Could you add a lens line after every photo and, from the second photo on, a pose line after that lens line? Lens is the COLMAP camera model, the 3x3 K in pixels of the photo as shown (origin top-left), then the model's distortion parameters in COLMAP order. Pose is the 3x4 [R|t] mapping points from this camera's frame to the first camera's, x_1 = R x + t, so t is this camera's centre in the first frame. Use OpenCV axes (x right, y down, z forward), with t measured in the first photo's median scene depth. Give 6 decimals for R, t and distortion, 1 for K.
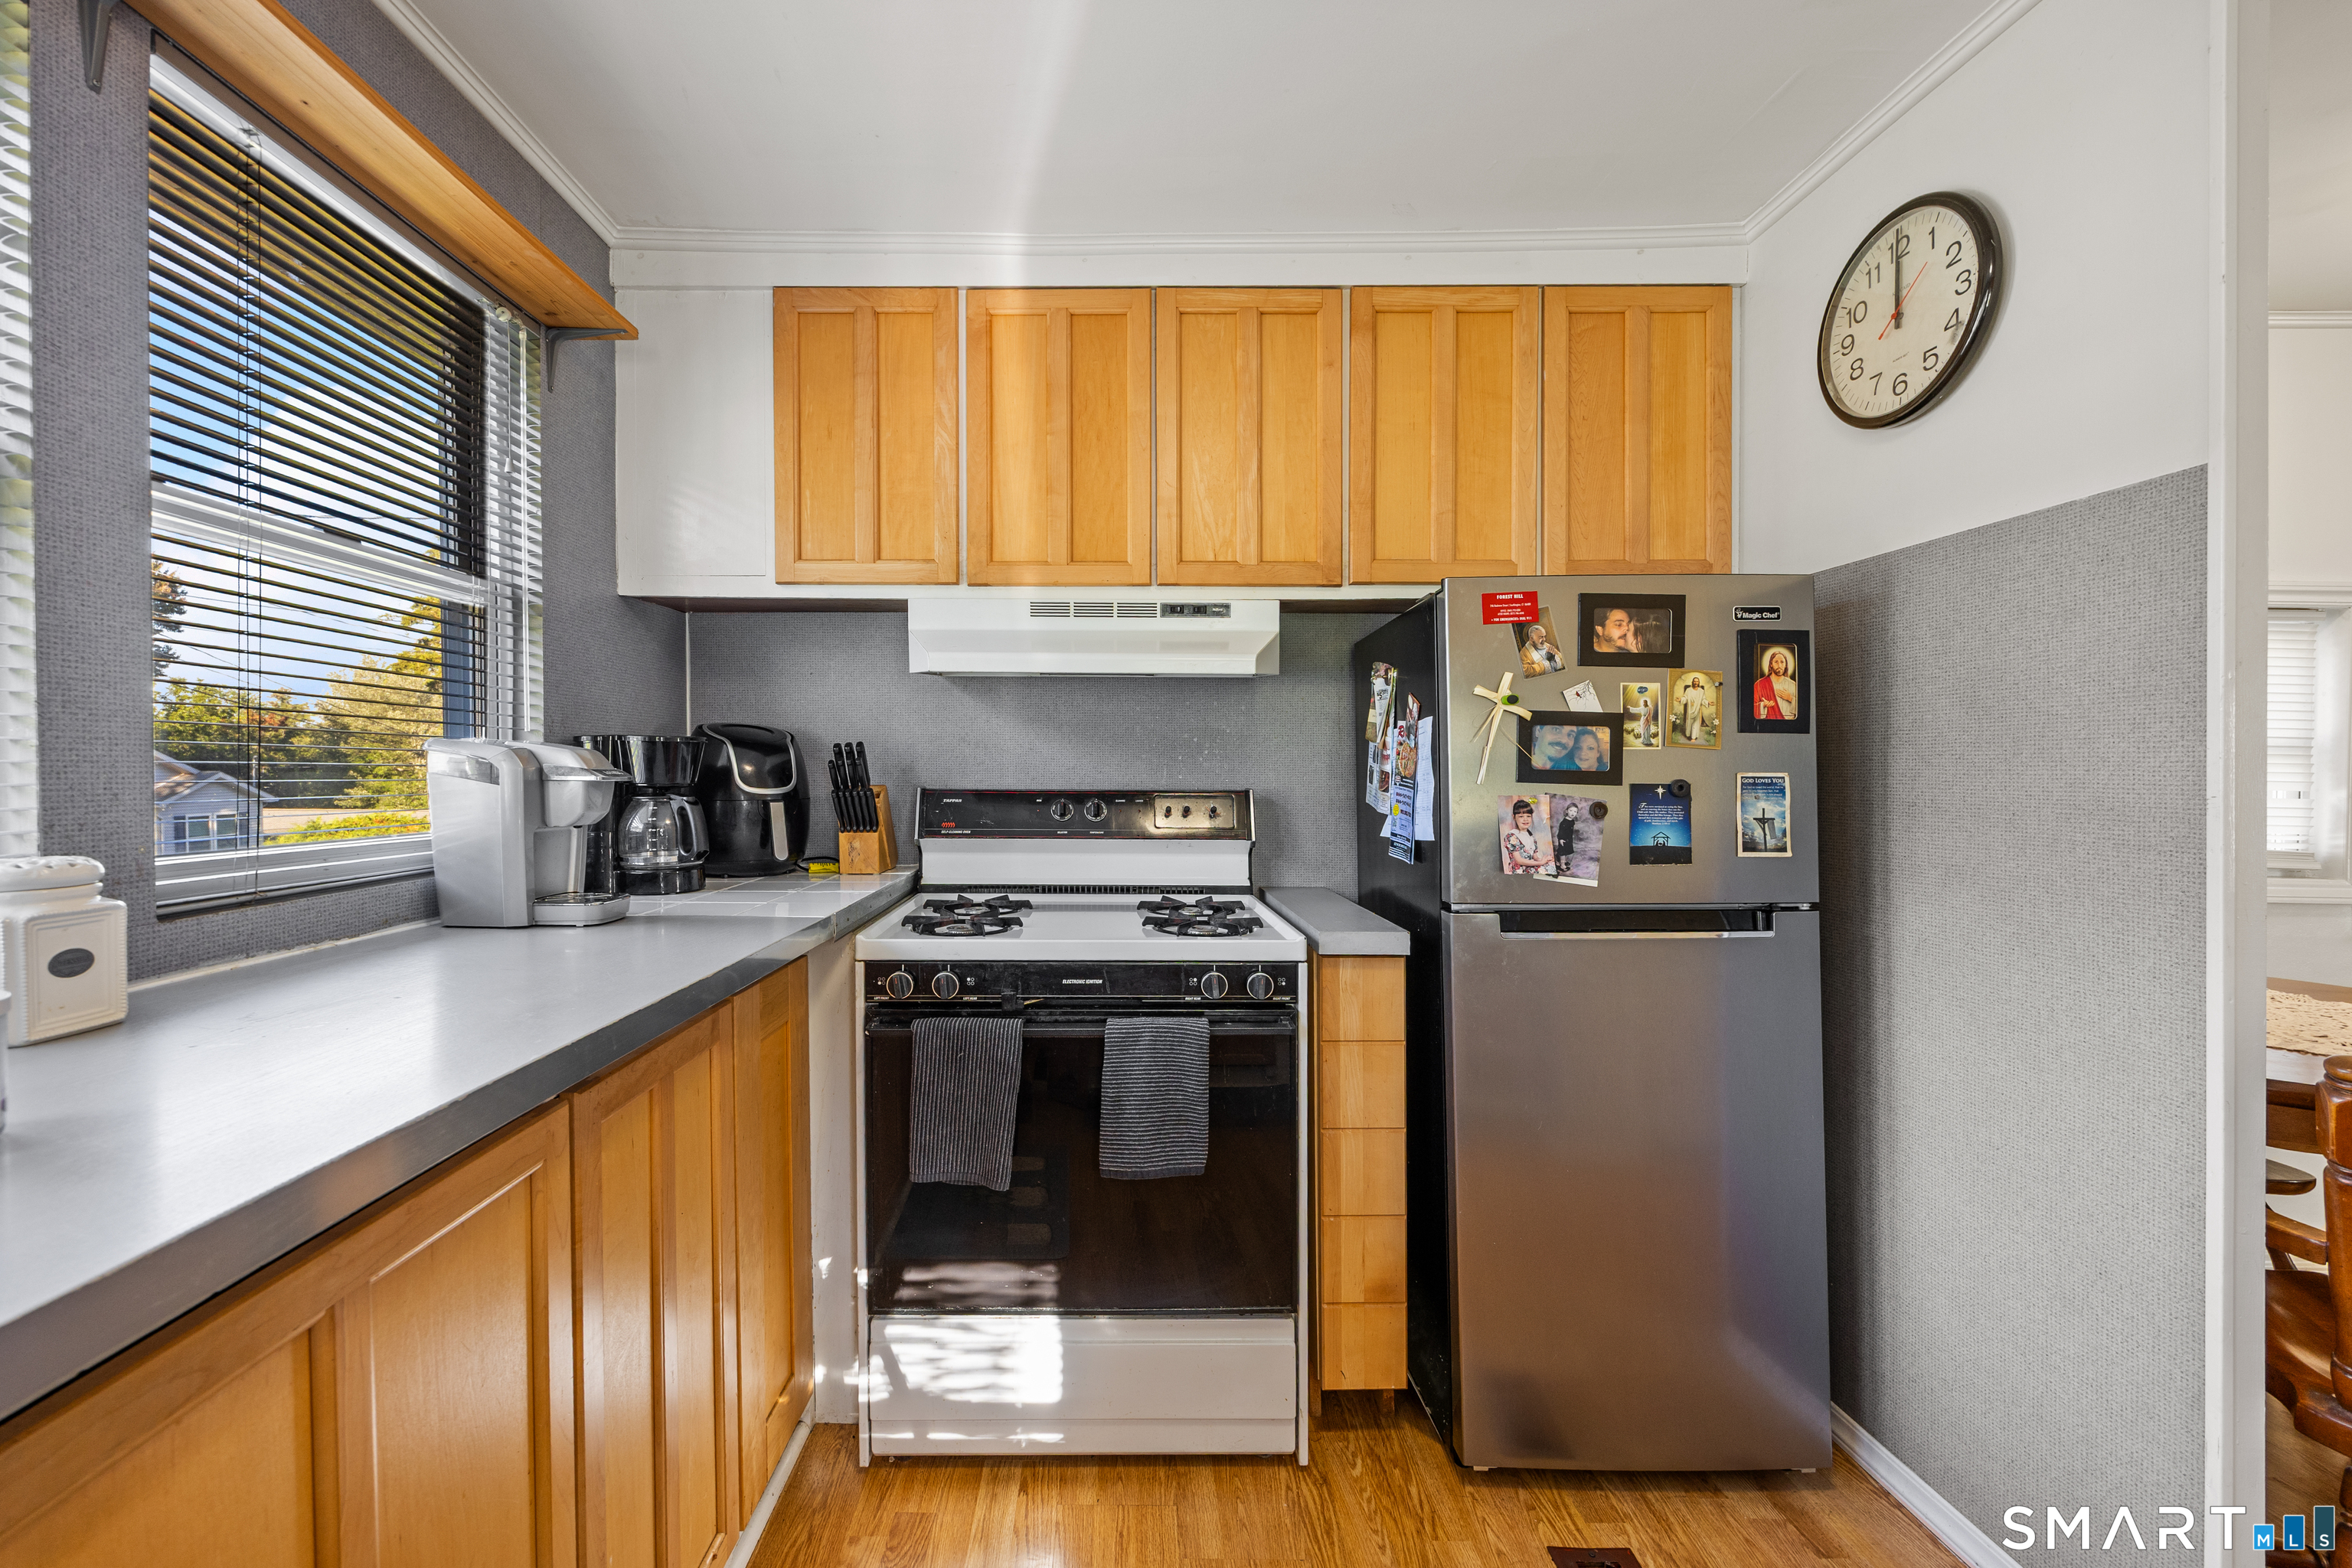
lens RADIAL K [[948.3, 0, 1112.8], [0, 948.3, 766.4], [0, 0, 1]] dist [-0.001412, 0.000971]
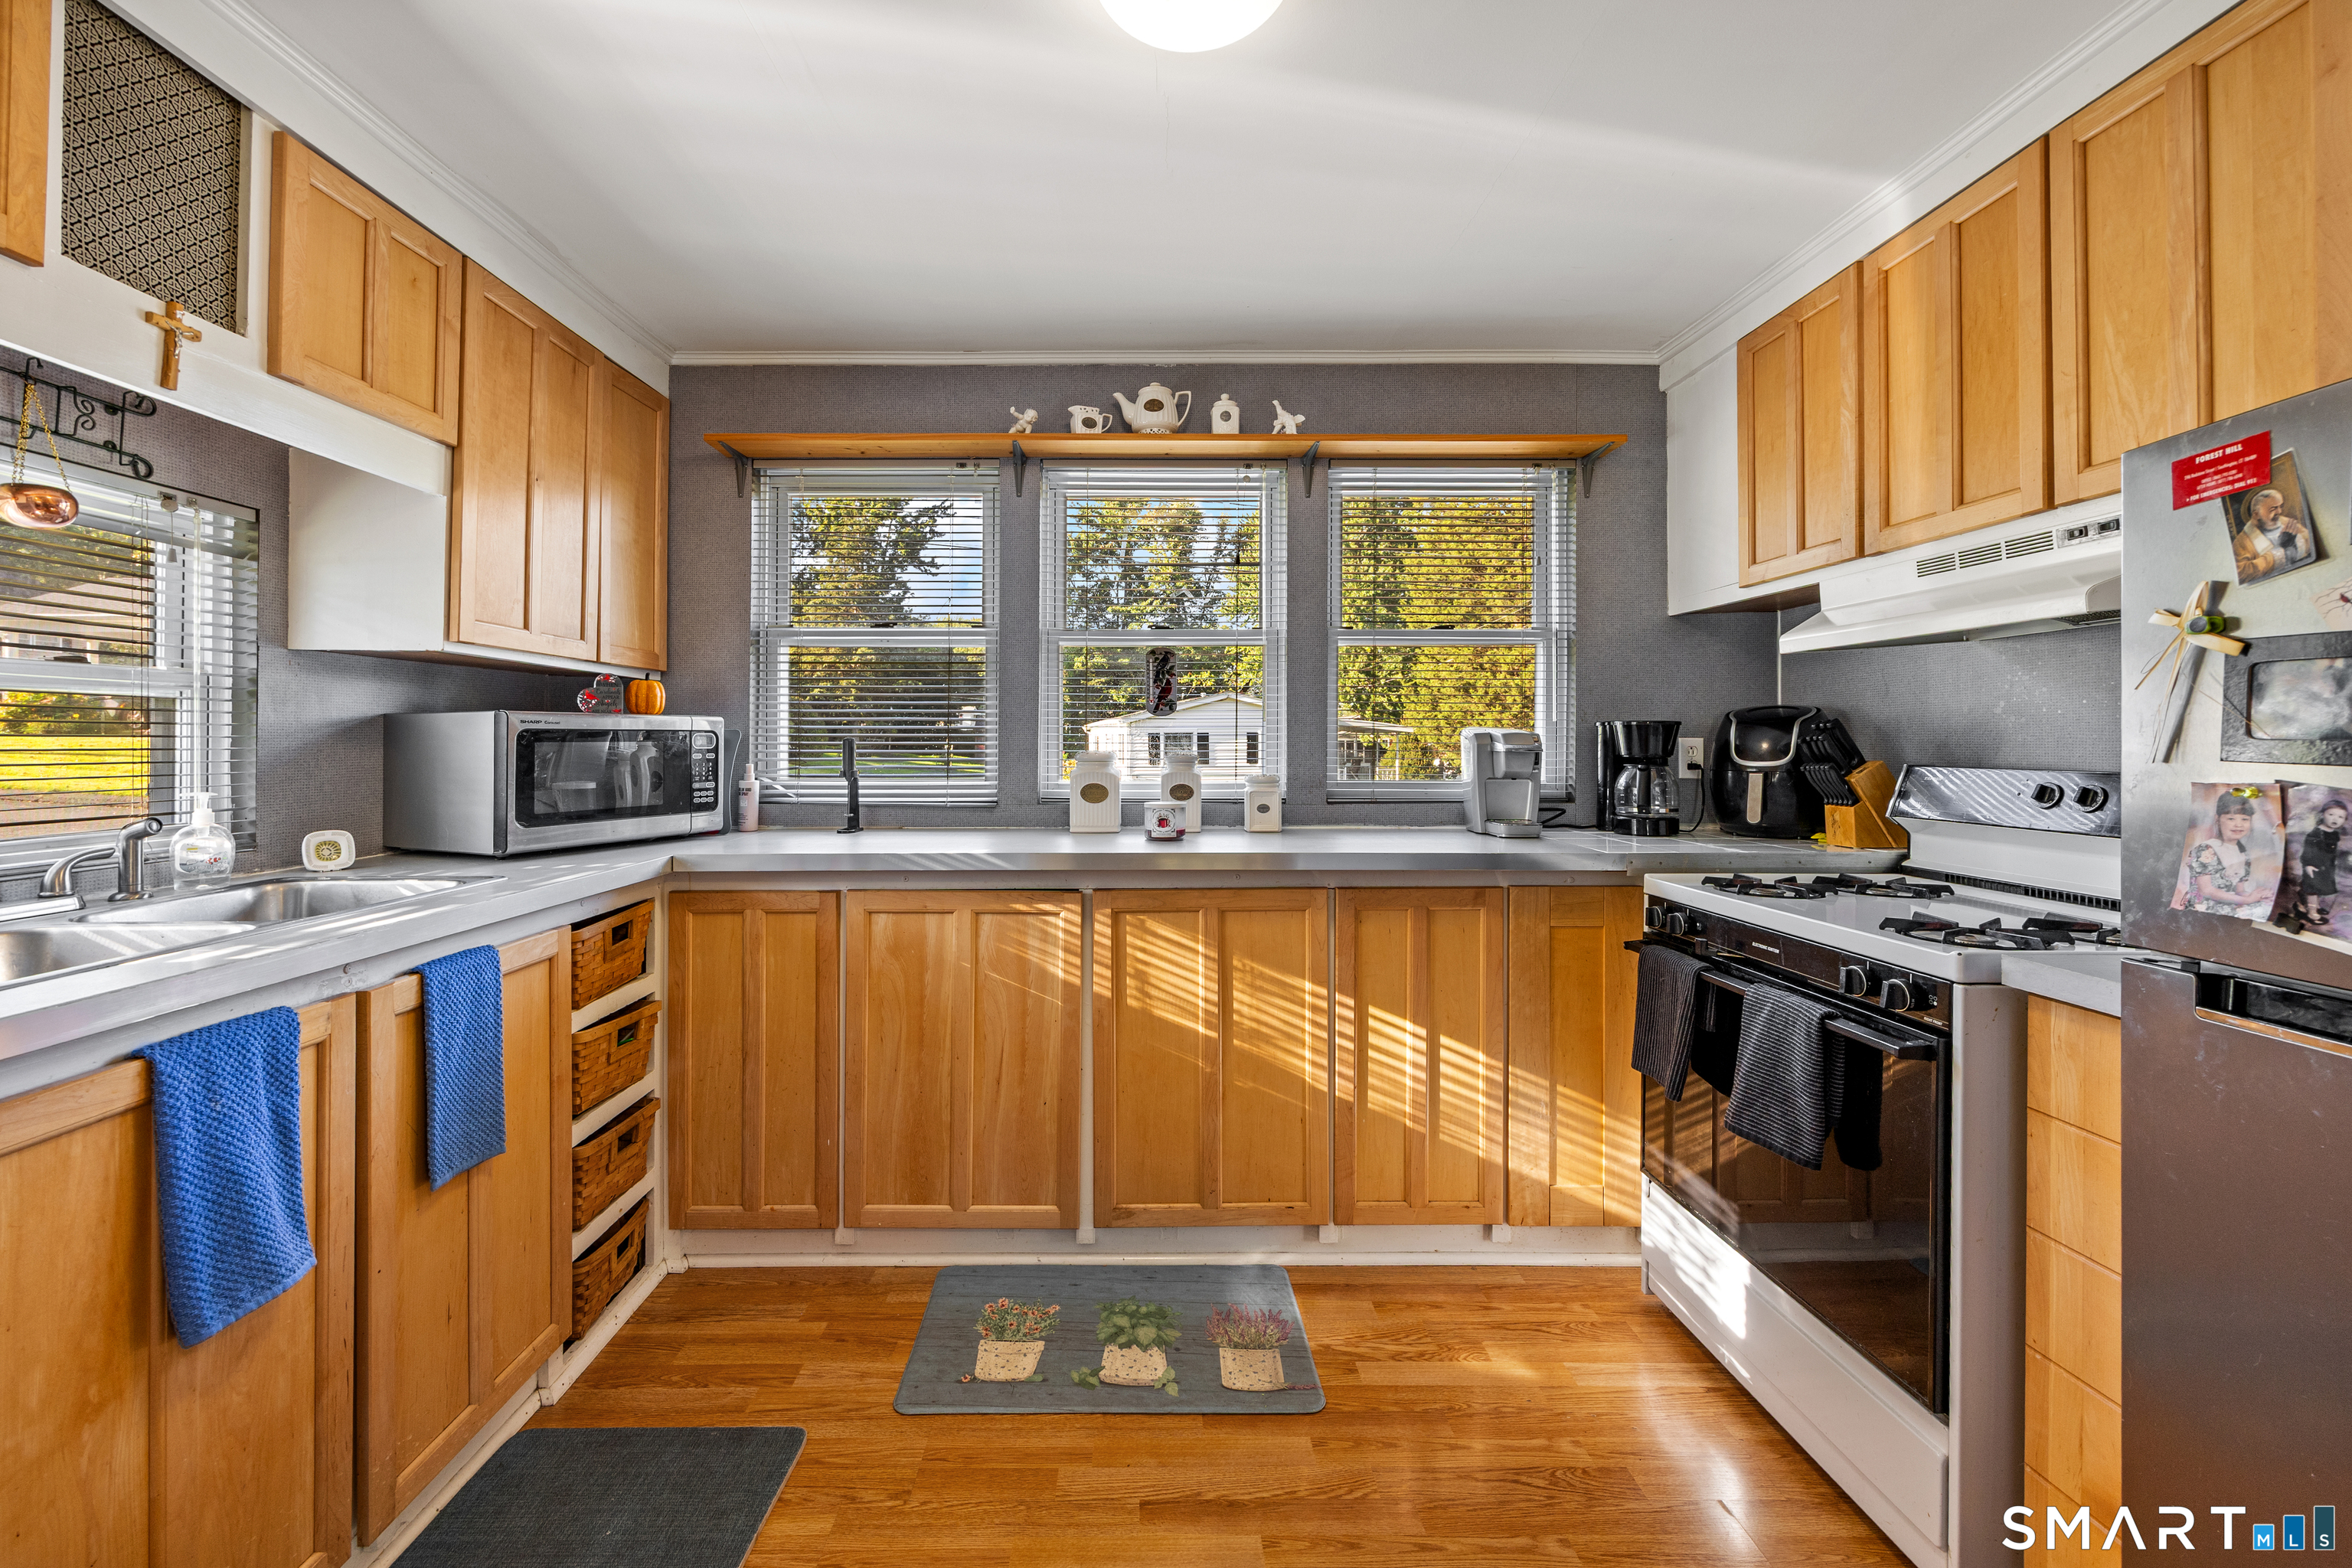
lens RADIAL K [[942.2, 0, 1168.0], [0, 942.2, 723.1], [0, 0, 1]] dist [-0.001428, 0.000346]
pose [[0.035328, -0.033333, -0.998820, 1.083858], [0.003371, 0.999442, -0.033235, 0.011198], [0.999370, -0.002193, 0.035421, 0.338993]]
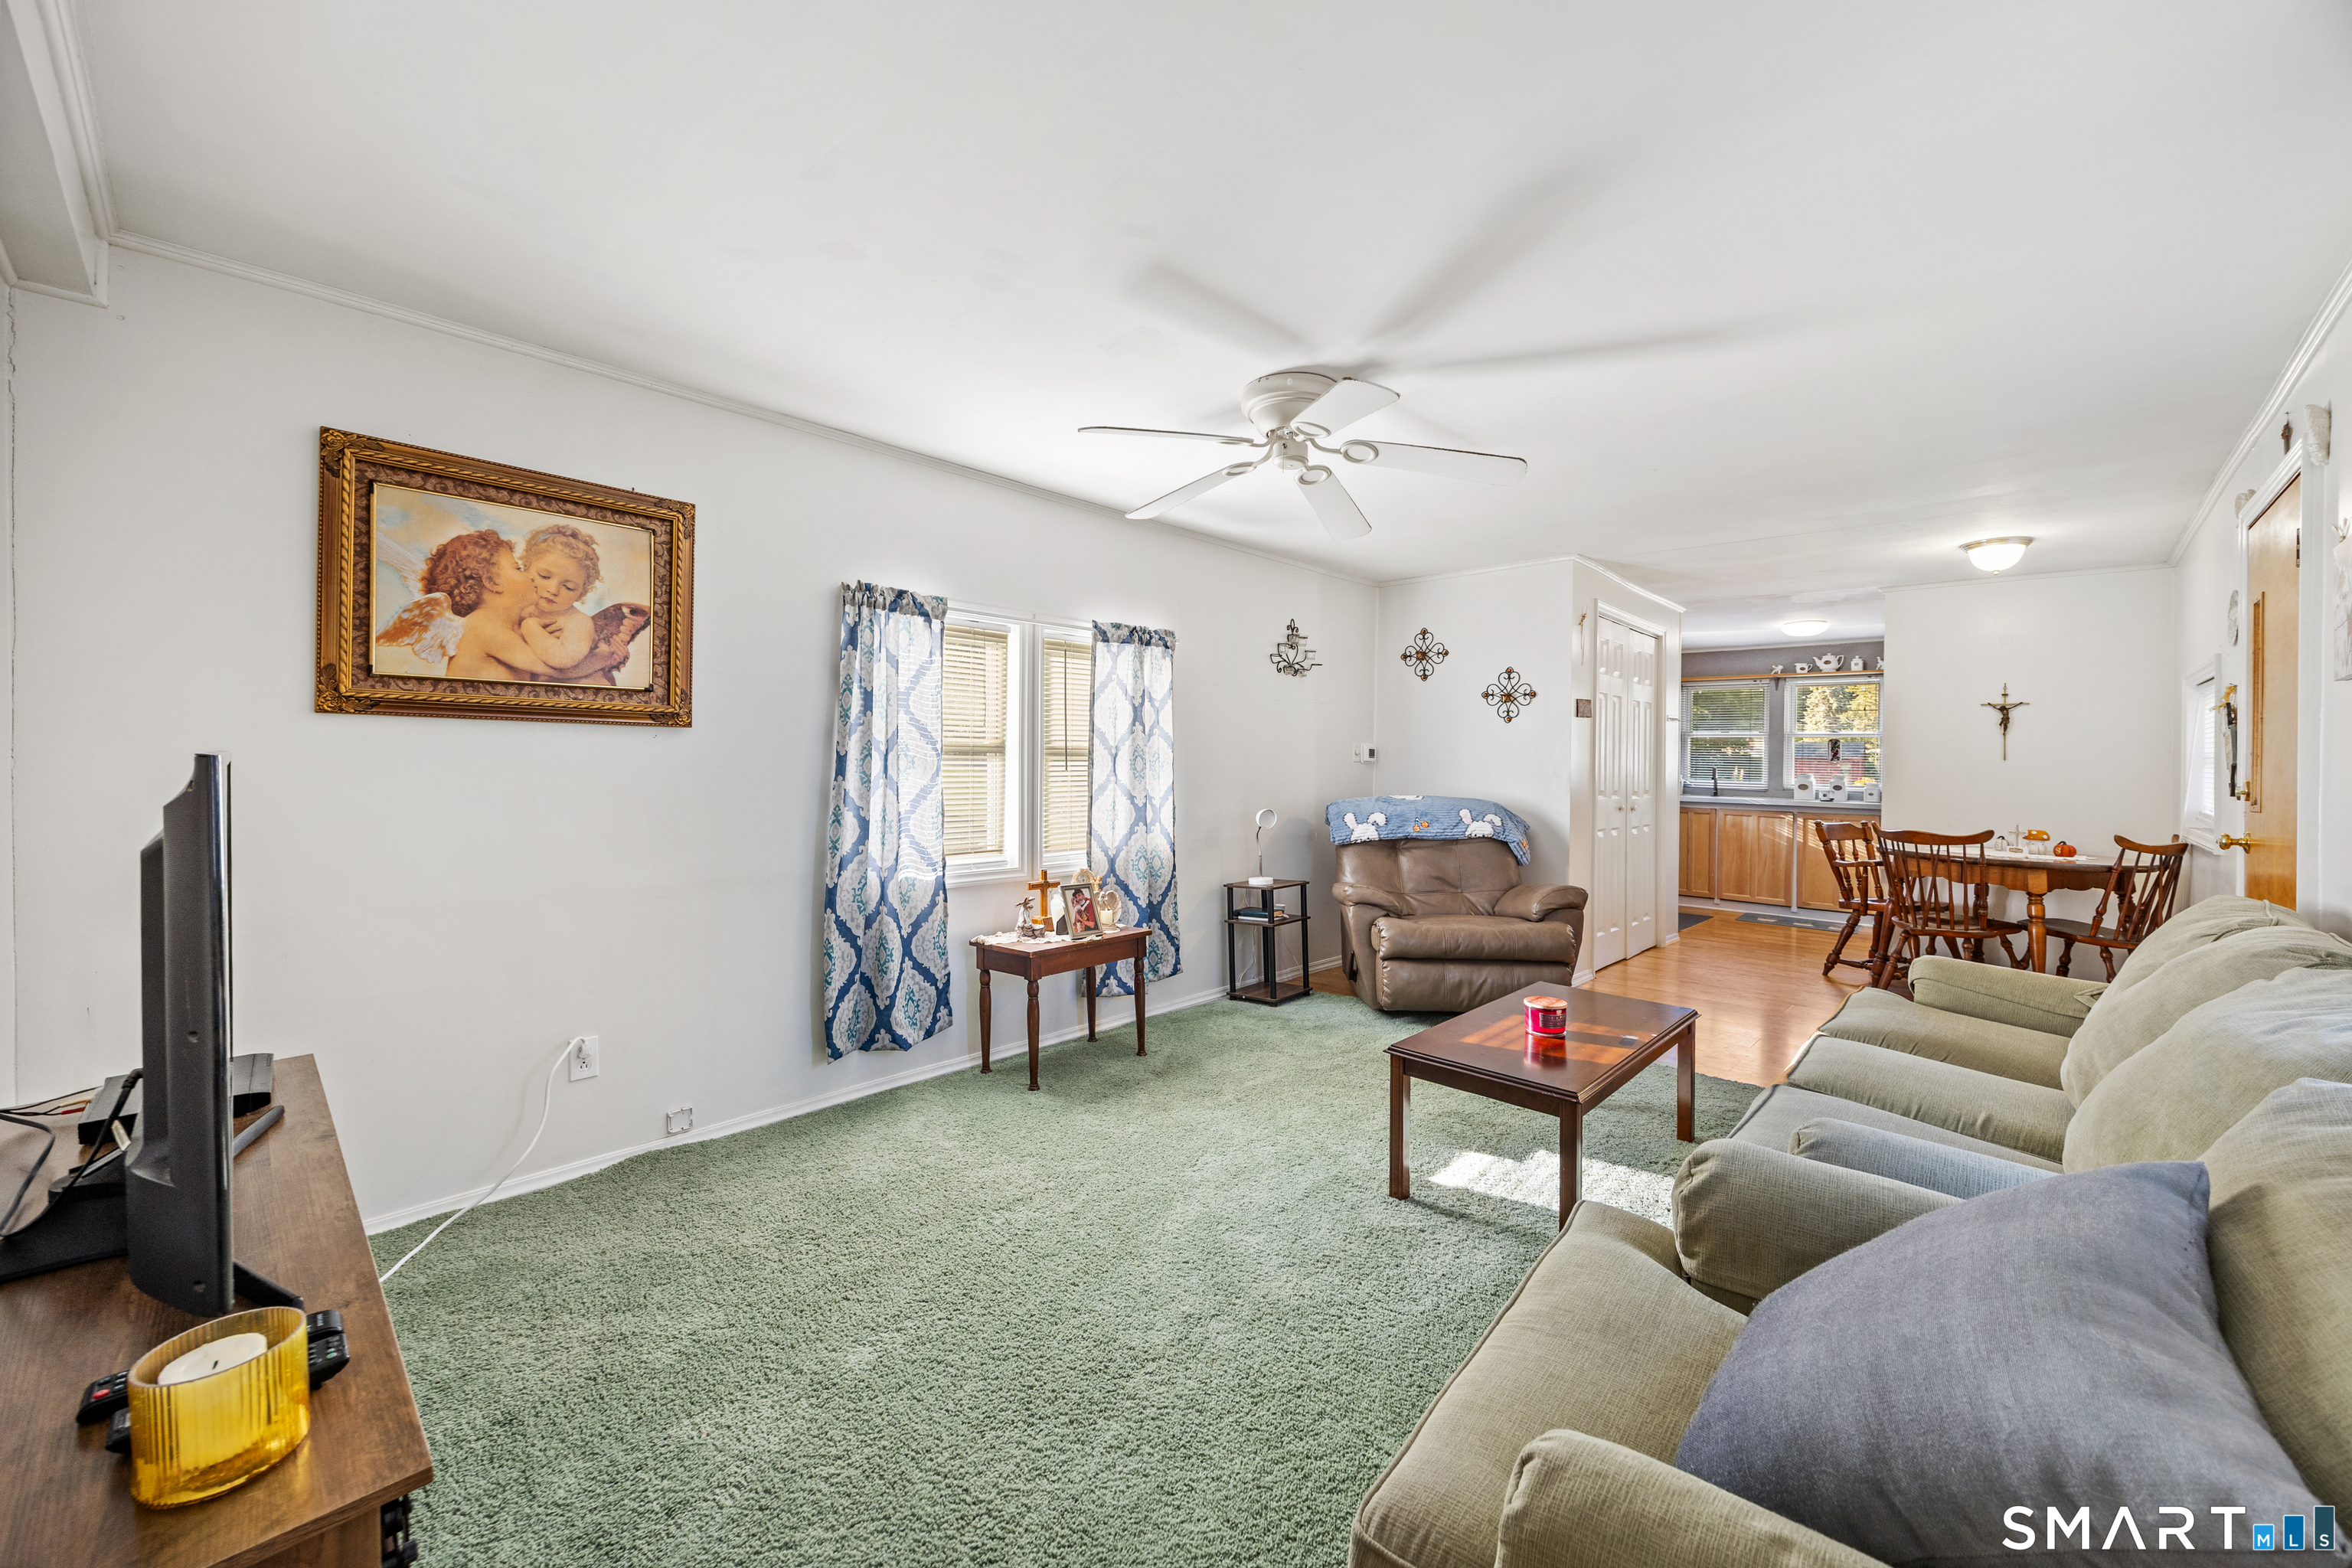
lens RADIAL K [[899.0, 0, 1173.4], [0, 899.0, 753.0], [0, 0, 1]] dist [-0.000347, 0.000120]
pose [[-0.682536, -0.032228, -0.730141, 6.007875], [-0.026645, 0.999460, -0.019209, 0.088169], [0.730366, 0.006344, -0.683026, 1.220554]]
